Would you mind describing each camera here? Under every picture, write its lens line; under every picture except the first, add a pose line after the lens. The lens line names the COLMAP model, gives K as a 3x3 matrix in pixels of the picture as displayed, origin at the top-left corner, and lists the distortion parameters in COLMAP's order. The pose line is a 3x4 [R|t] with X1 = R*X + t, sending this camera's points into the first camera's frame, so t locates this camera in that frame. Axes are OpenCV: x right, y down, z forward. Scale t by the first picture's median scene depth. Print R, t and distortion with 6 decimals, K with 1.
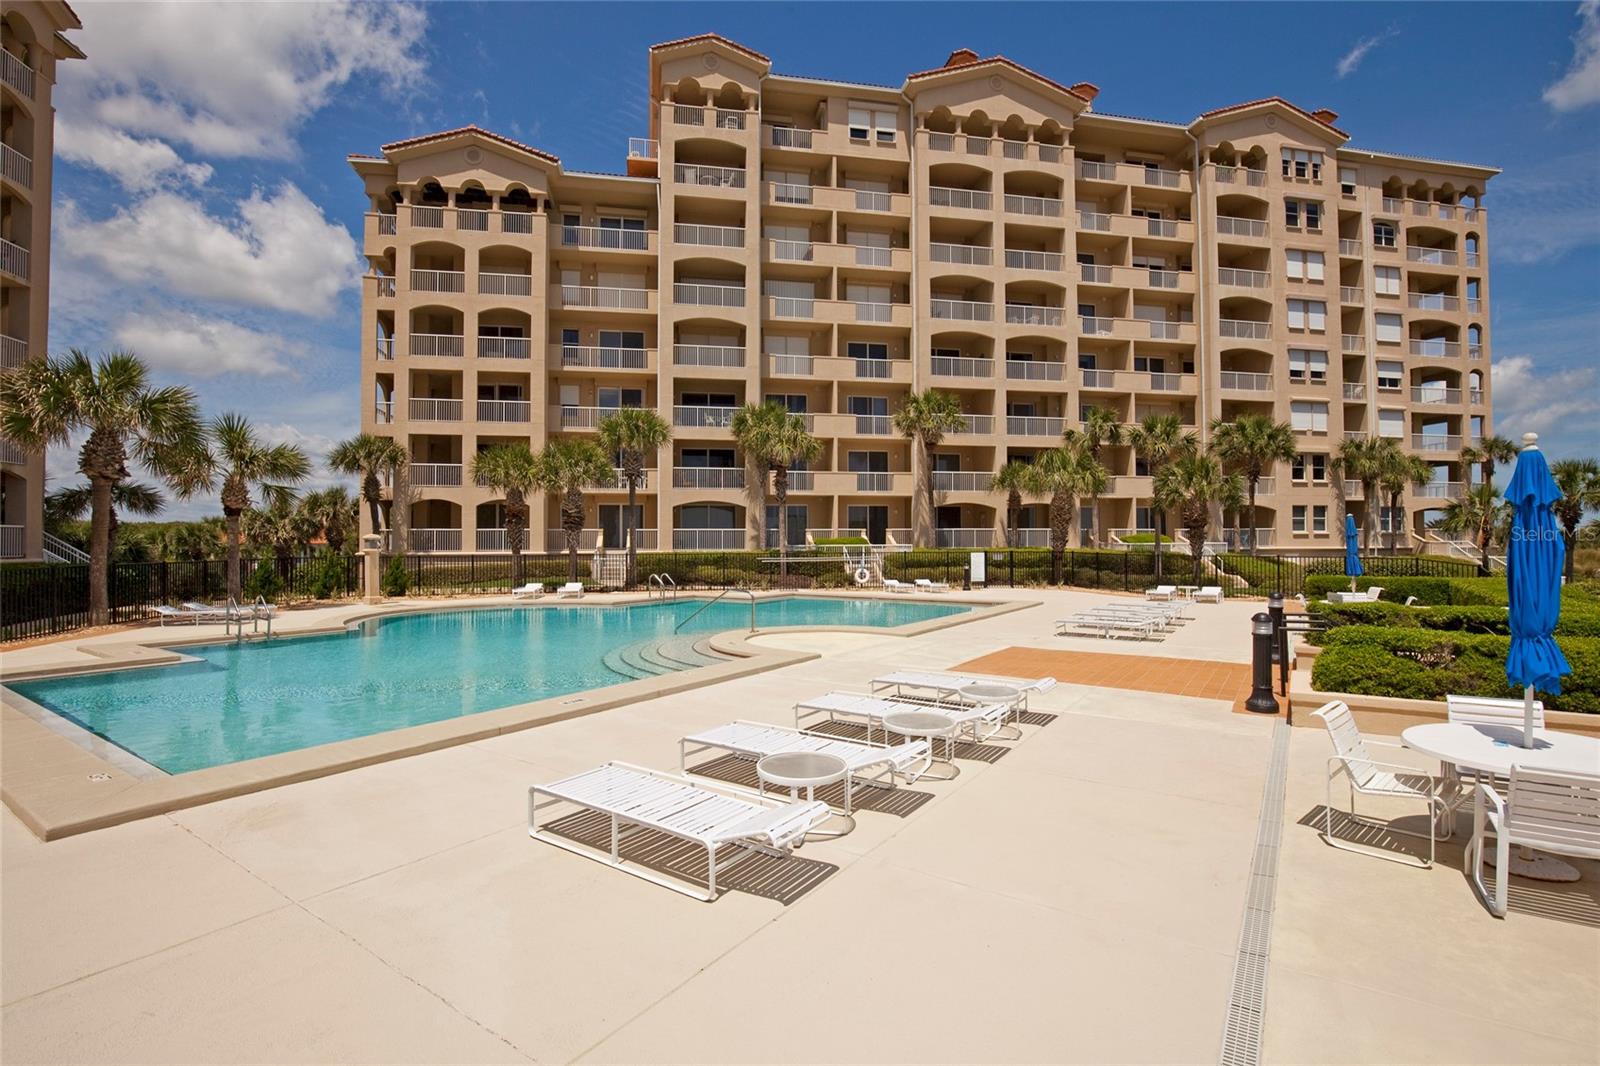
lens RADIAL K [[740.2, 0, 799.6], [0, 740.2, 539.6], [0, 0, 1]] dist [0.002230, 0.000160]
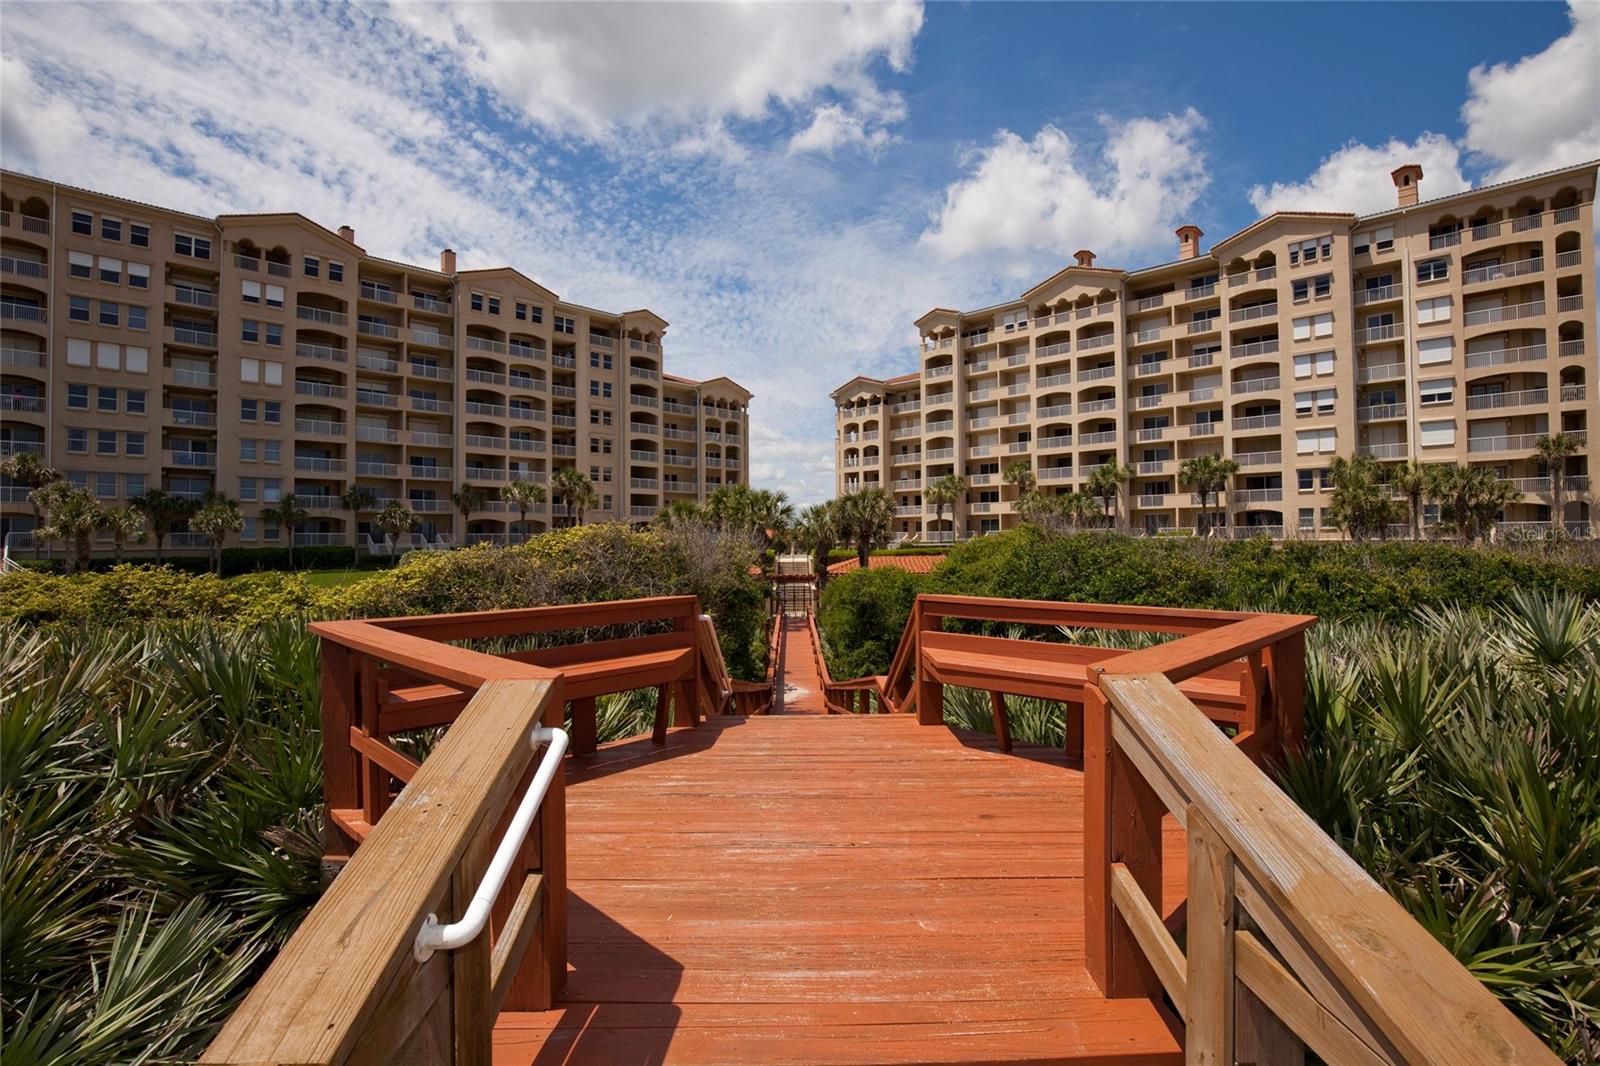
lens RADIAL K [[740.2, 0, 799.5], [0, 740.2, 532.5], [0, 0, 1]] dist [0.002230, 0.000160]
pose [[0.569465, -0.006930, -0.821987, 1.267500], [0.016708, 0.999855, 0.003146, -0.021998], [0.821846, -0.015525, 0.569498, -0.526590]]
